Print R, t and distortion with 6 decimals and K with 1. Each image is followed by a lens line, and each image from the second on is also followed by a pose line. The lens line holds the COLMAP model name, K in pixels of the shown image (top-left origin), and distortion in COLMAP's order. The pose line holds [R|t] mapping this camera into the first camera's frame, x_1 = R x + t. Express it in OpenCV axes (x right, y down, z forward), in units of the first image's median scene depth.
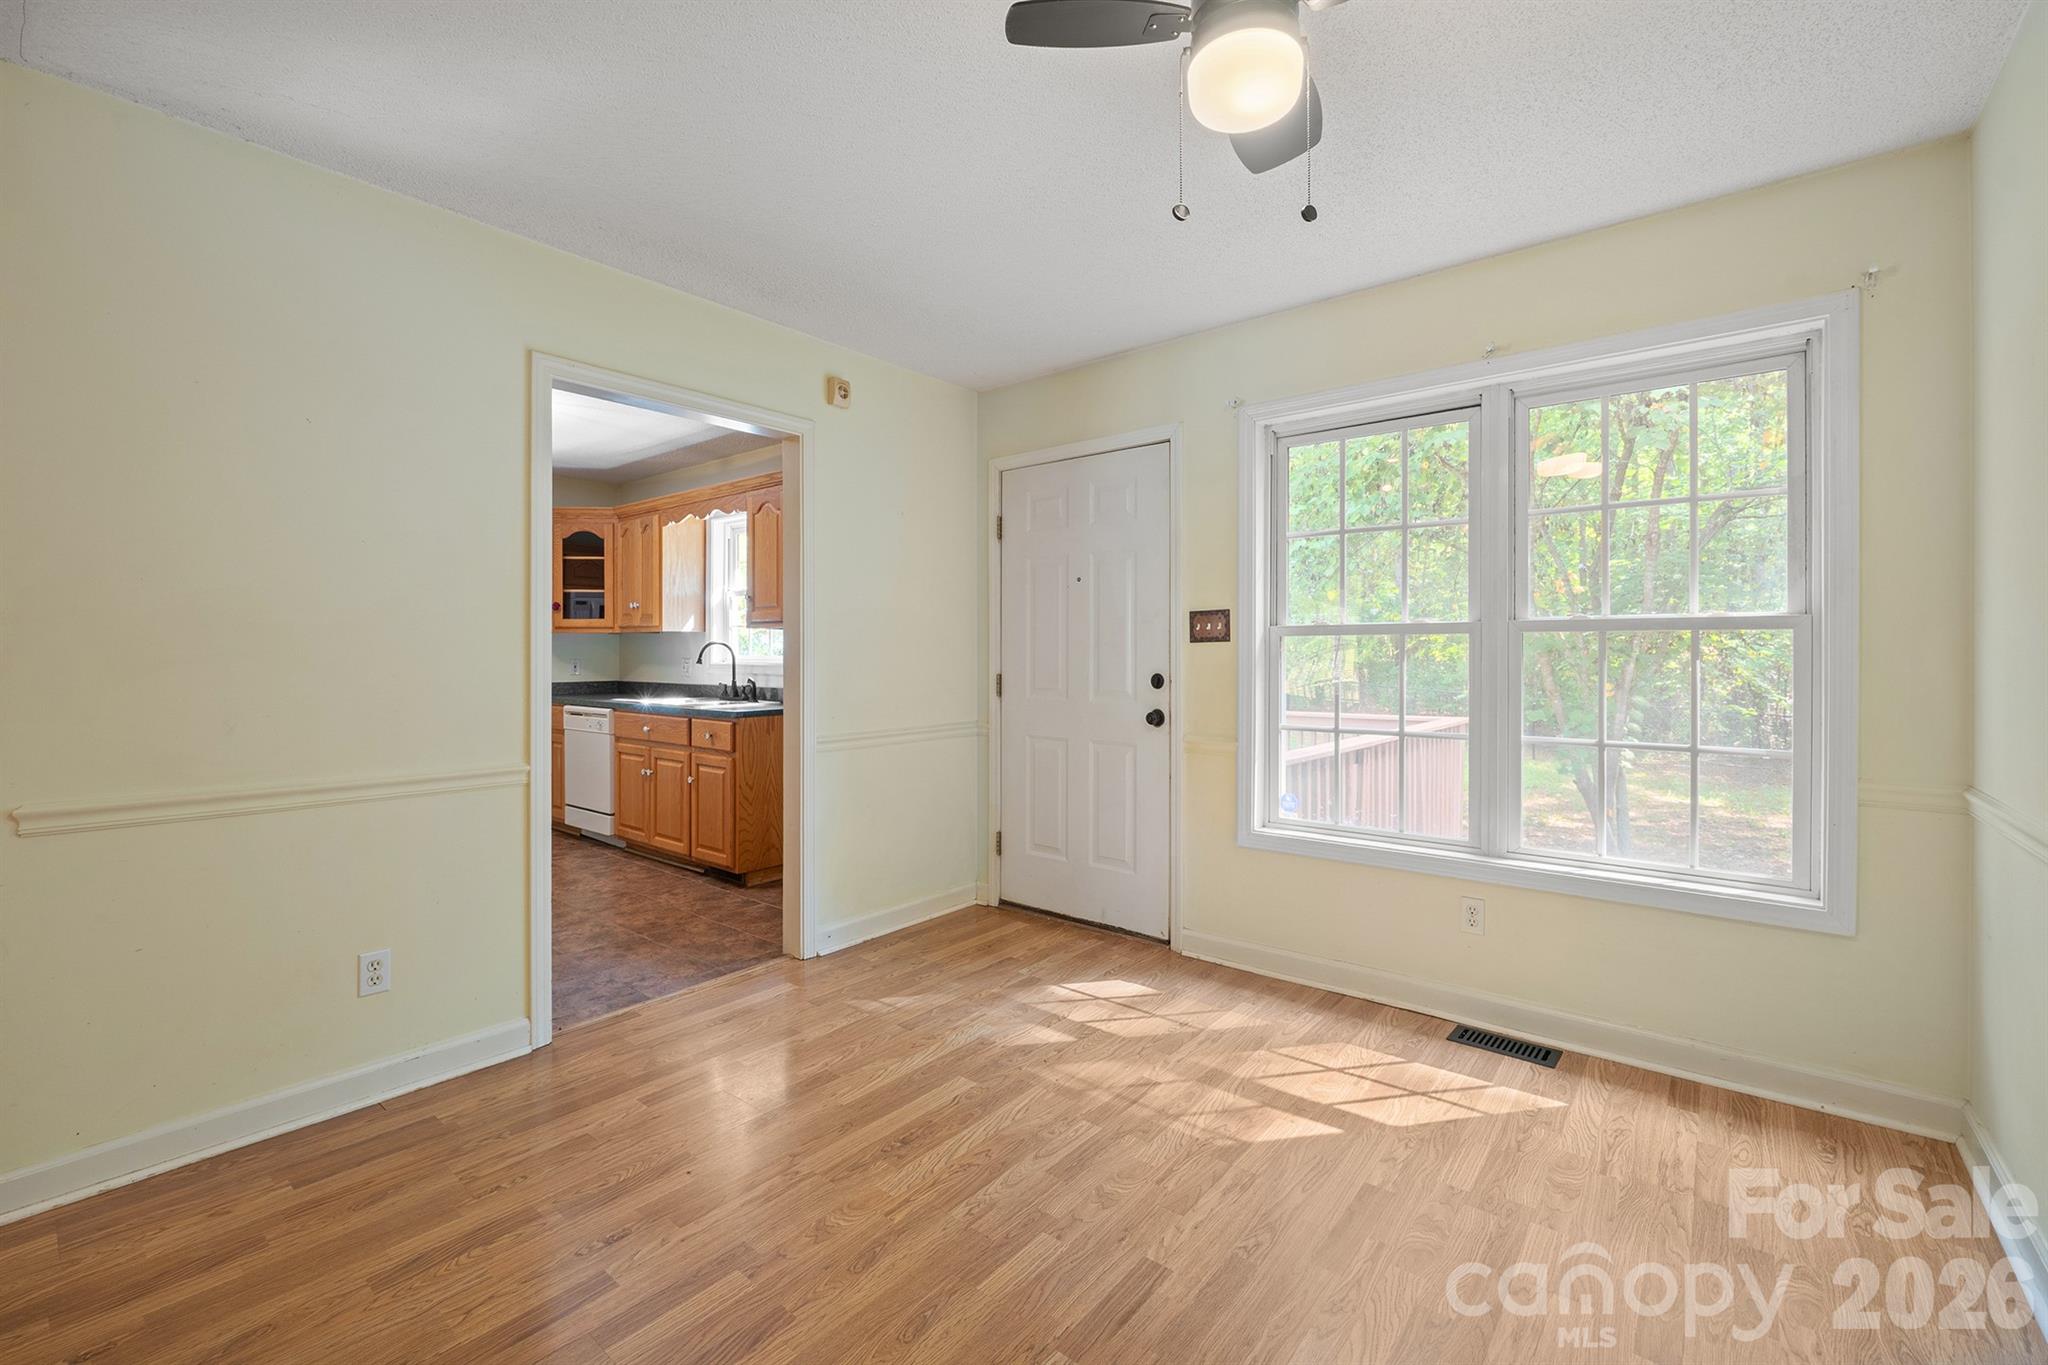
lens RADIAL K [[867.0, 0, 1028.3], [0, 867.0, 656.5], [0, 0, 1]] dist [-0.002410, -0.000150]
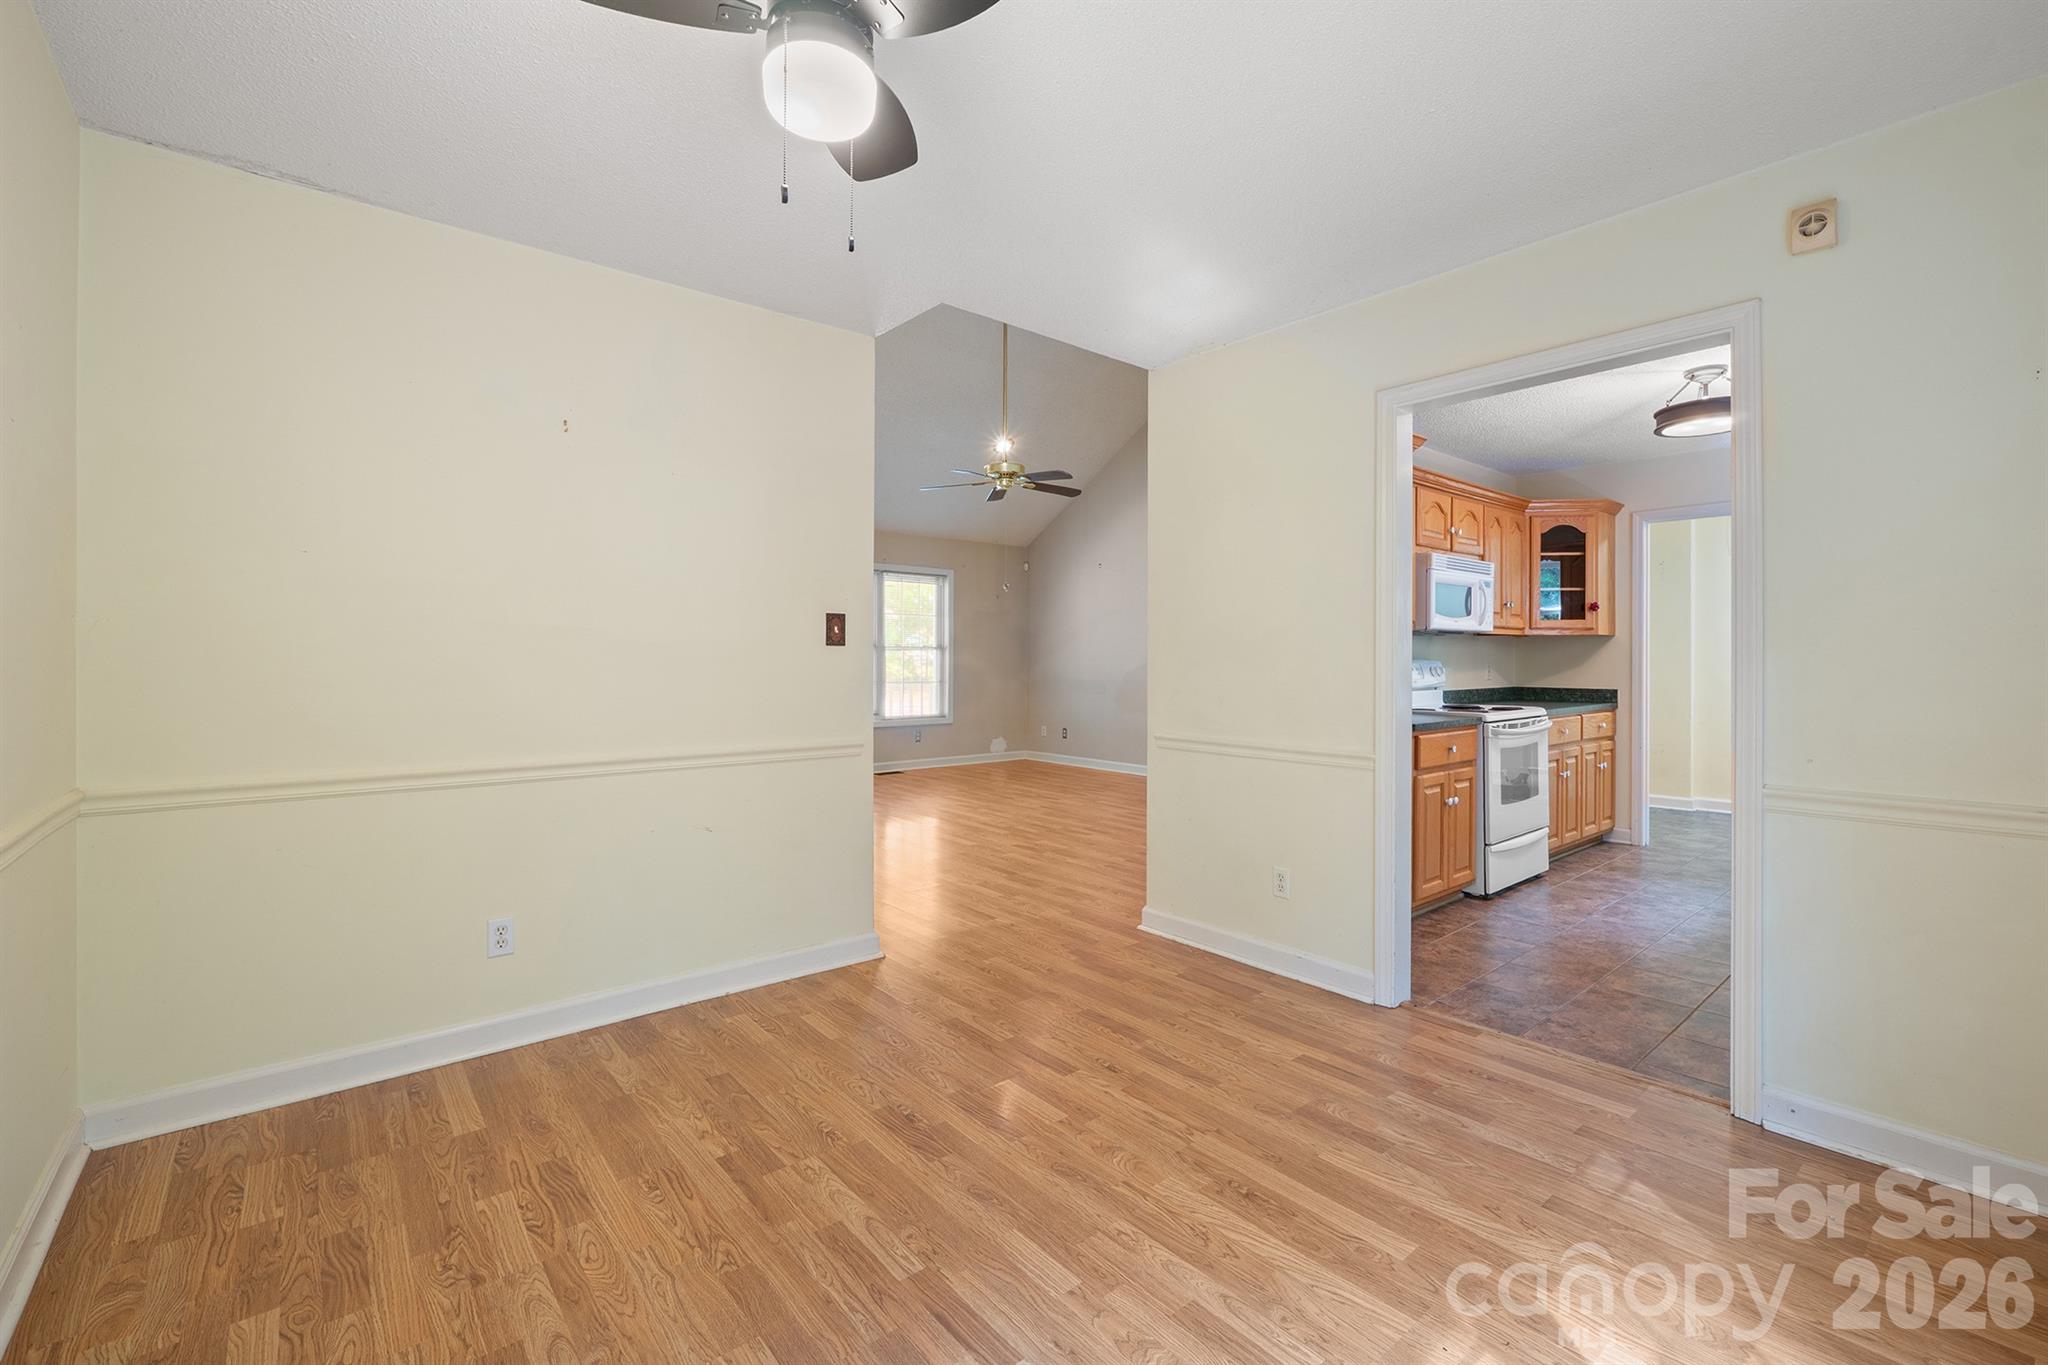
lens RADIAL K [[881.5, 0, 1038.4], [0, 881.5, 657.4], [0, 0, 1]] dist [-0.004585, -0.000466]
pose [[-0.187486, -0.002076, -0.982265, 0.634219], [-0.001504, 0.999997, -0.001826, -0.001118], [0.982266, 0.001135, -0.187489, 0.753313]]
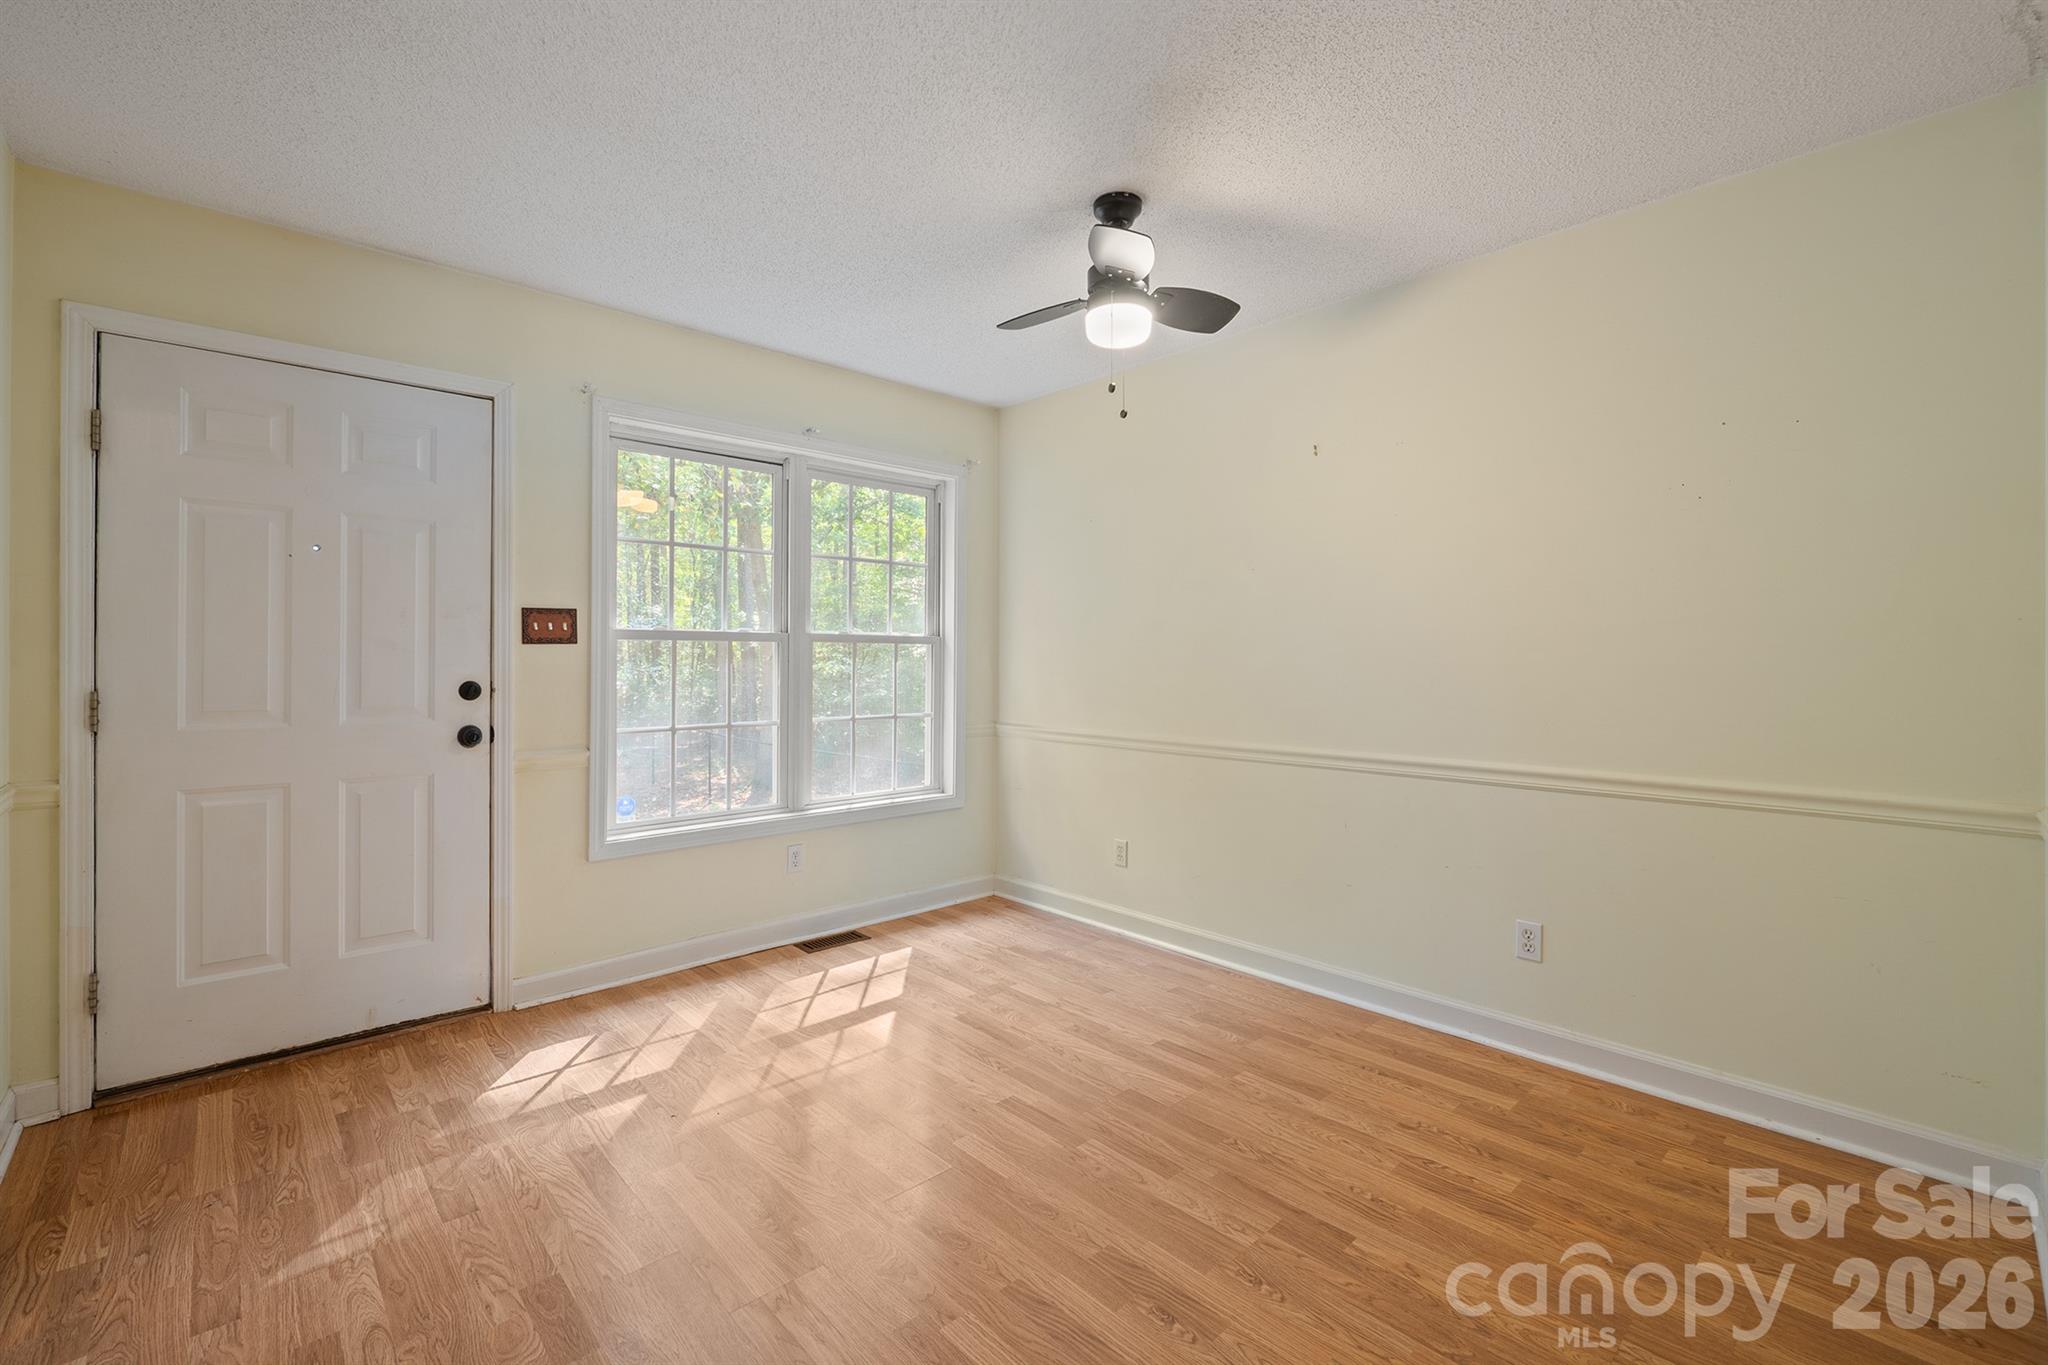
lens RADIAL K [[881.5, 0, 1038.4], [0, 881.5, 657.4], [0, 0, 1]] dist [-0.004585, -0.000466]
pose [[0.124782, -0.000334, 0.992184, -0.783585], [-0.002431, 0.999997, 0.000642, -0.005667], [-0.992181, -0.002492, 0.124781, 0.487934]]
